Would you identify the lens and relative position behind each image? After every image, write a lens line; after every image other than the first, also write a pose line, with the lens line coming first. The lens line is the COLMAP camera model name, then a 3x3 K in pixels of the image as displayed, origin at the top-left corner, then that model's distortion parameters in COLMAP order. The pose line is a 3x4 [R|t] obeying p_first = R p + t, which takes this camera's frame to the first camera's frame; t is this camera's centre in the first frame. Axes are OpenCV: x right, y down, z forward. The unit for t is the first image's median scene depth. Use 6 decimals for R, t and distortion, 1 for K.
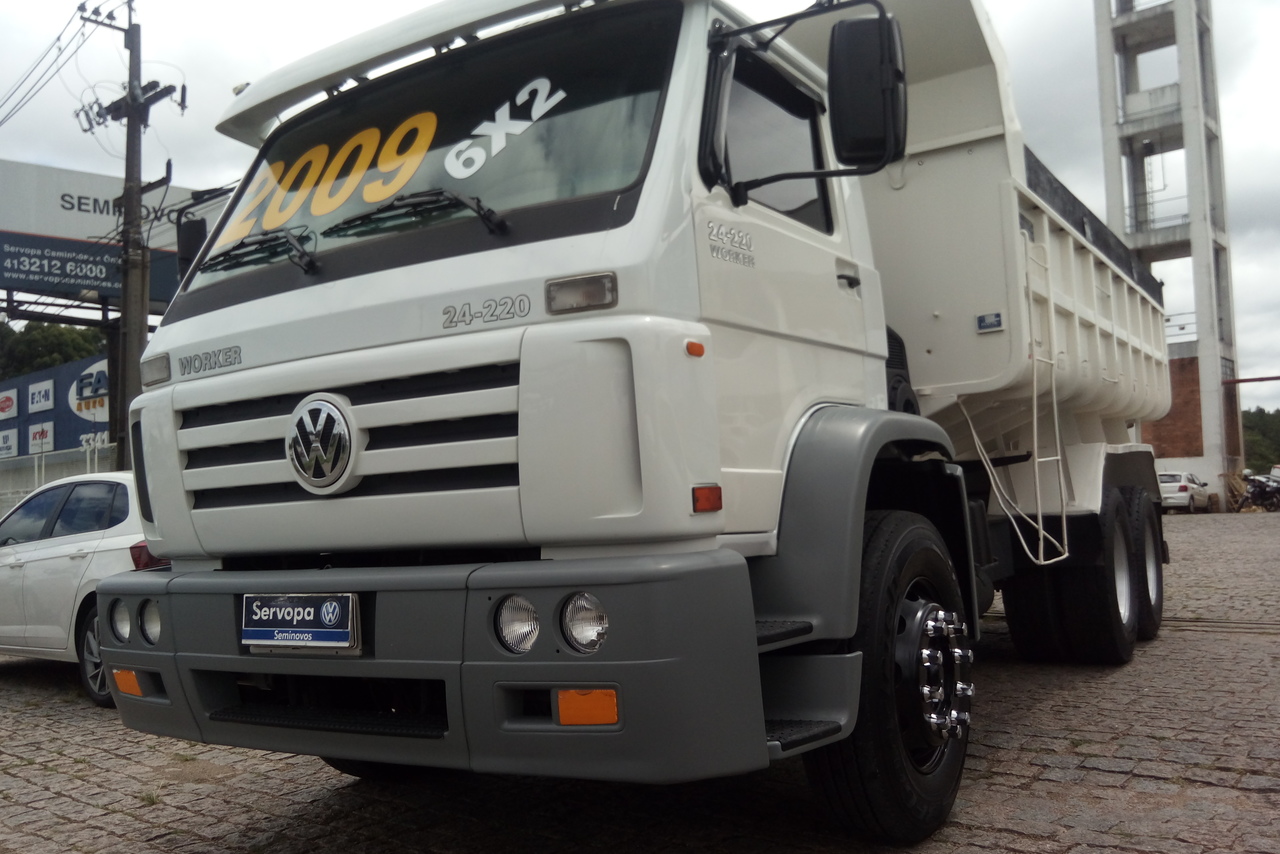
lens RADIAL K [[1056.6, 0, 650.1], [0, 1056.6, 421.9], [0, 0, 1]] dist [0.087993, -0.047466]
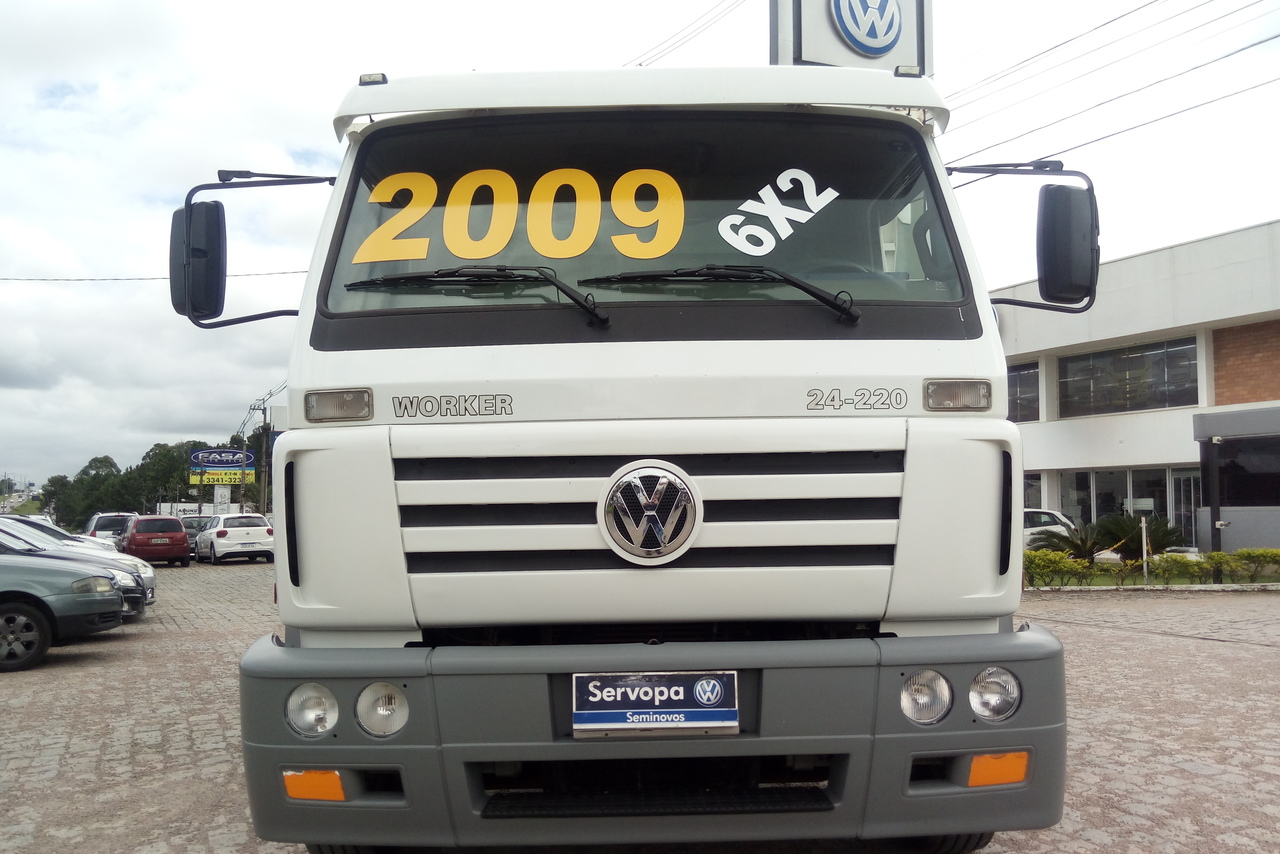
lens RADIAL K [[1056.6, 0, 639.5], [0, 1056.6, 436.8], [0, 0, 1]] dist [0.087993, -0.047466]
pose [[0.837966, 0.074298, 0.540640, -0.873409], [-0.070792, 0.997117, -0.027306, -0.021279], [-0.541111, -0.015391, 0.840811, 0.218353]]
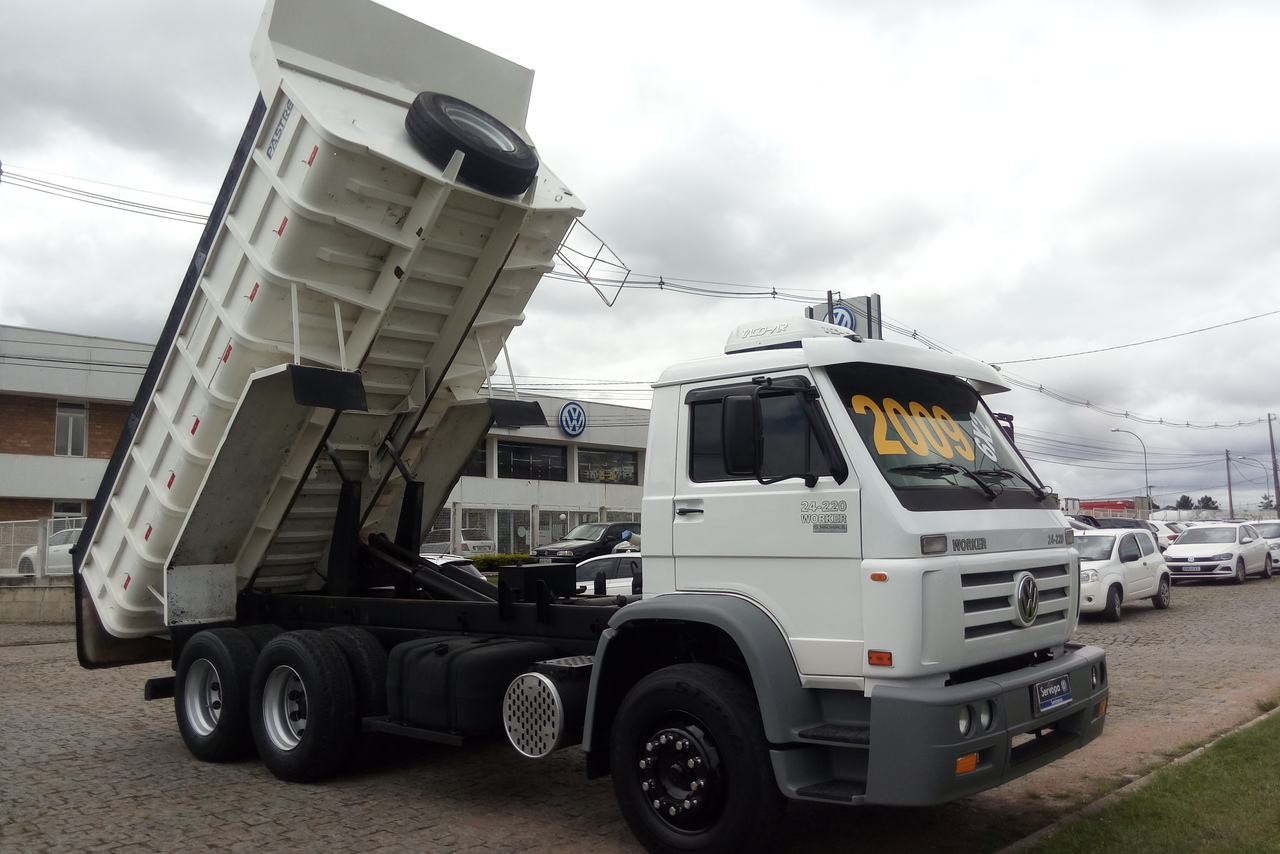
lens RADIAL K [[1056.6, 0, 649.9], [0, 1056.6, 420.9], [0, 0, 1]] dist [0.087993, -0.047466]
pose [[0.149998, 0.164273, 0.974944, -2.404940], [-0.041808, 0.986272, -0.159749, 0.041944], [-0.987802, -0.016799, 0.154807, 1.430044]]
